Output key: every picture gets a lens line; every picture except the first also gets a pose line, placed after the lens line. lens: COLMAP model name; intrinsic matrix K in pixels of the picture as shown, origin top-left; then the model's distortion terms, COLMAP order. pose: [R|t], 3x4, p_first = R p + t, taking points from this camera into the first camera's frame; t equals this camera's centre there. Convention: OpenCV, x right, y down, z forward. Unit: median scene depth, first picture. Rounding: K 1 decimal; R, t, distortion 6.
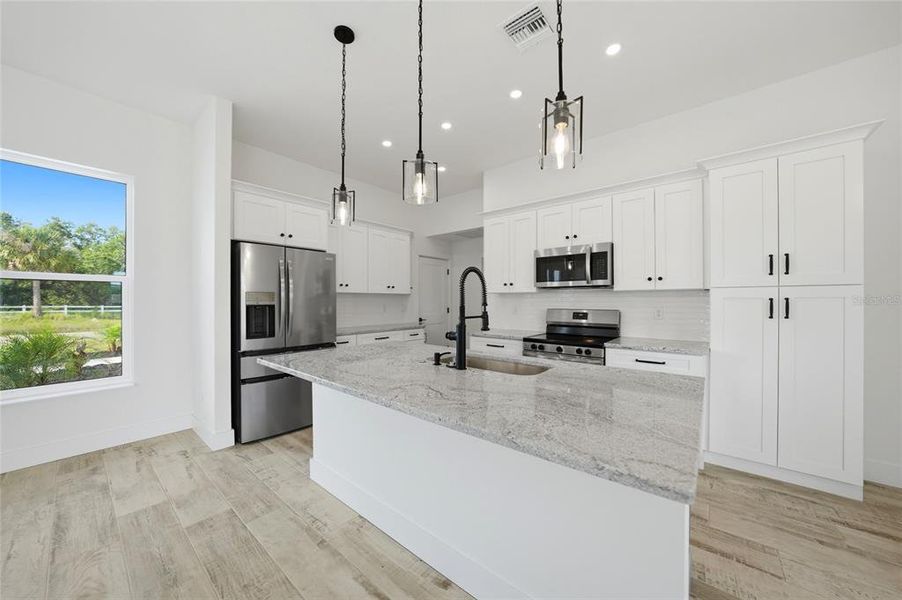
lens RADIAL K [[317.7, 0, 451.0], [0, 317.7, 300.0], [0, 0, 1]] dist [-0.029728, 0.006241]
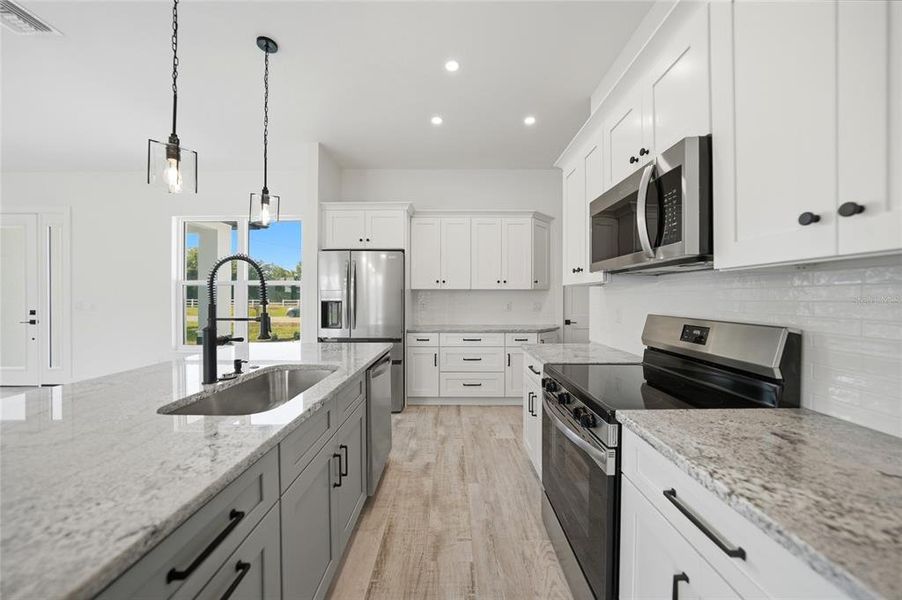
lens RADIAL K [[317.7, 0, 451.0], [0, 317.7, 300.0], [0, 0, 1]] dist [-0.029728, 0.006241]
pose [[0.630879, 0.007442, -0.775845, 0.593532], [0.001112, 0.999944, 0.010495, -0.000314], [0.775880, -0.007484, 0.630836, 0.555000]]
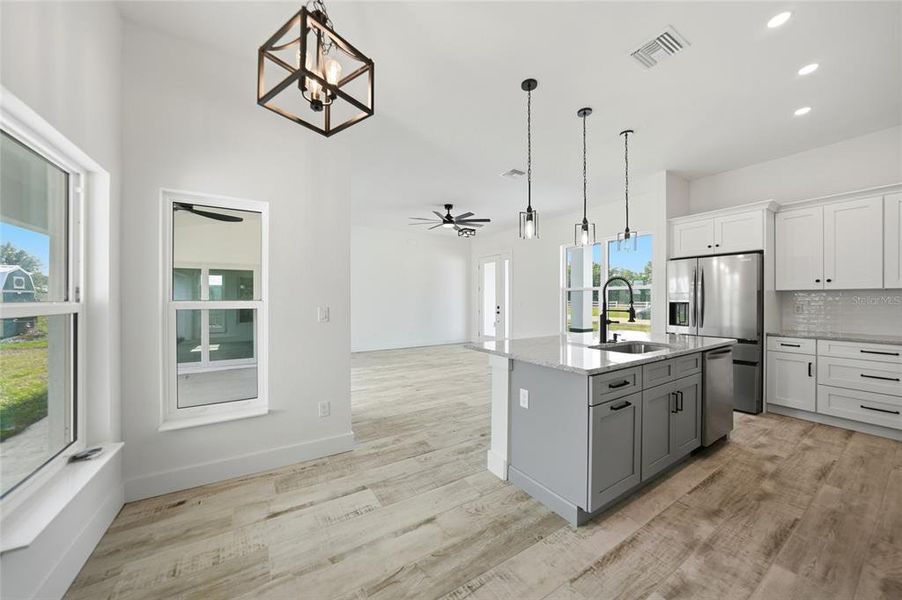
lens RADIAL K [[317.7, 0, 451.0], [0, 317.7, 300.0], [0, 0, 1]] dist [-0.029728, 0.006241]
pose [[-0.318240, 0.003404, -0.948004, 1.006162], [0.002470, 0.999993, 0.002761, -0.001050], [0.948007, -0.001463, -0.318246, 0.445902]]
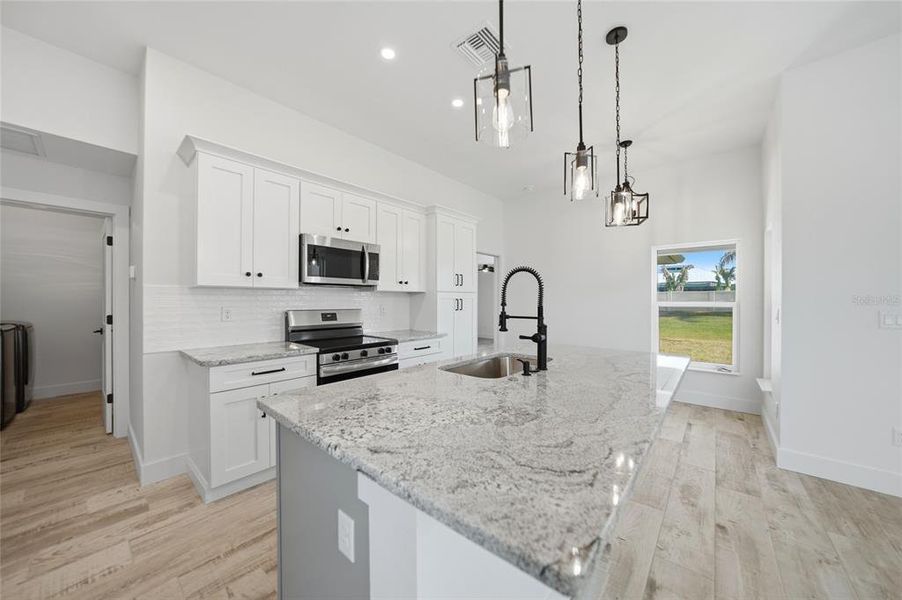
lens RADIAL K [[317.7, 0, 451.0], [0, 317.7, 300.0], [0, 0, 1]] dist [-0.029728, 0.006241]
pose [[0.018827, 0.001086, 0.999822, -0.546730], [-0.005527, 0.999984, -0.000982, 0.001095], [-0.999807, -0.005507, 0.018833, 0.723342]]
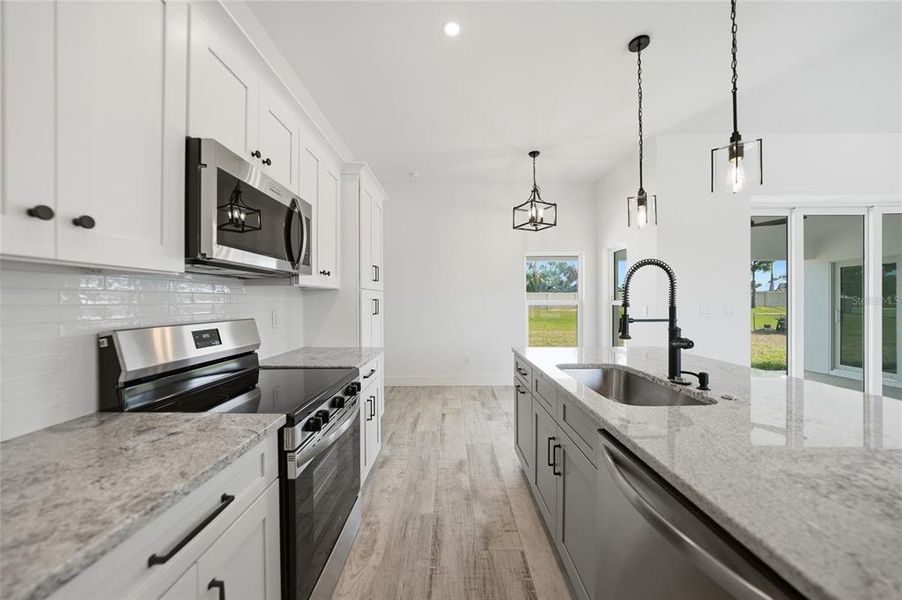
lens RADIAL K [[317.7, 0, 451.0], [0, 317.7, 300.0], [0, 0, 1]] dist [-0.029728, 0.006241]
pose [[-0.635793, 0.003376, 0.771853, -0.132256], [0.001646, 0.999994, -0.003018, 0.001589], [-0.771858, -0.000648, -0.635794, 1.149840]]
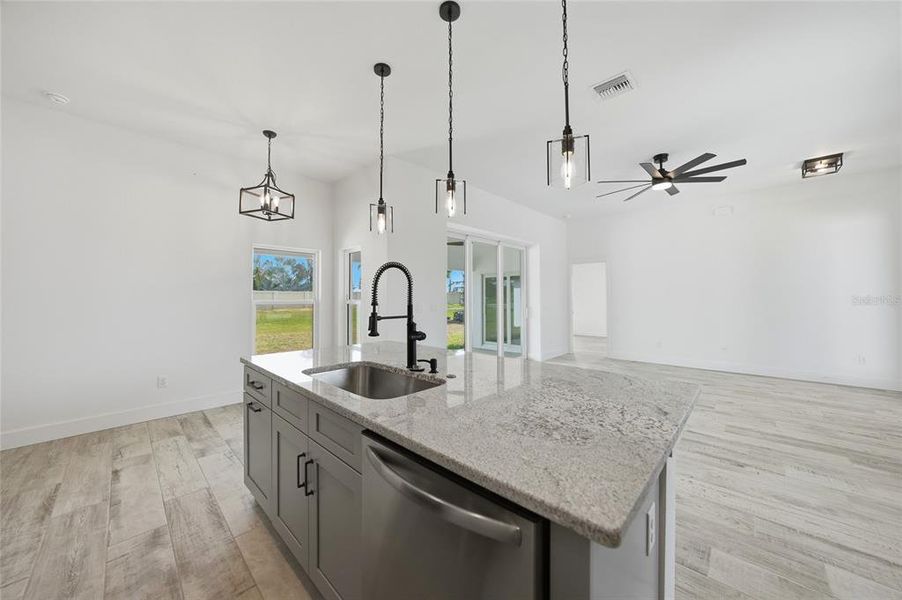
lens RADIAL K [[319.9, 0, 451.9], [0, 319.9, 289.8], [0, 0, 1]] dist [-0.027760, 0.006062]
pose [[-0.997484, 0.006294, 0.070607, -0.090759], [0.004191, 0.999544, -0.029899, 0.001431], [-0.070763, -0.029528, -0.997056, 1.143207]]
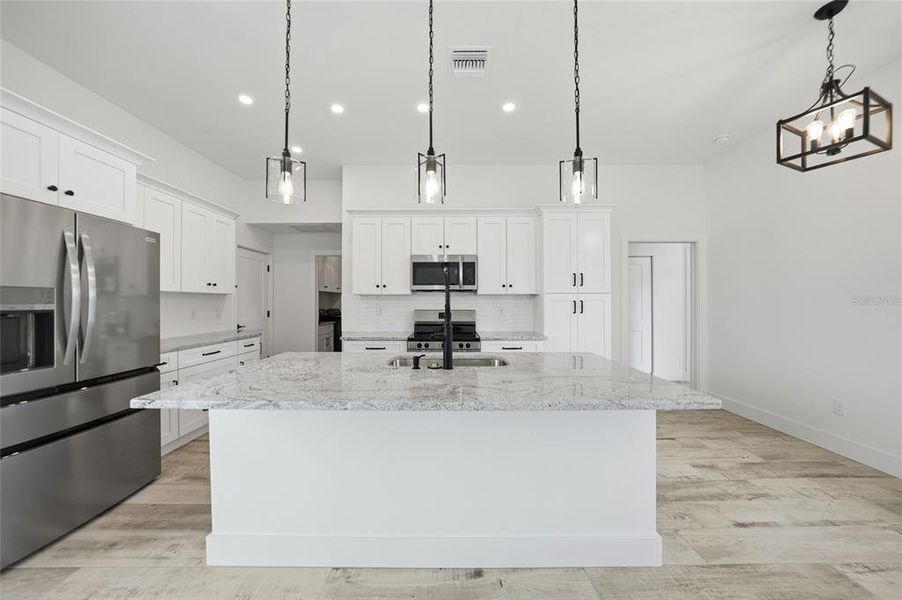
lens RADIAL K [[317.7, 0, 451.0], [0, 317.7, 300.0], [0, 0, 1]] dist [-0.029728, 0.006241]
pose [[0.771405, 0.003792, 0.636333, -0.348396], [-0.000501, 0.999986, -0.005351, -0.000449], [-0.636344, 0.003809, 0.771396, 0.112500]]
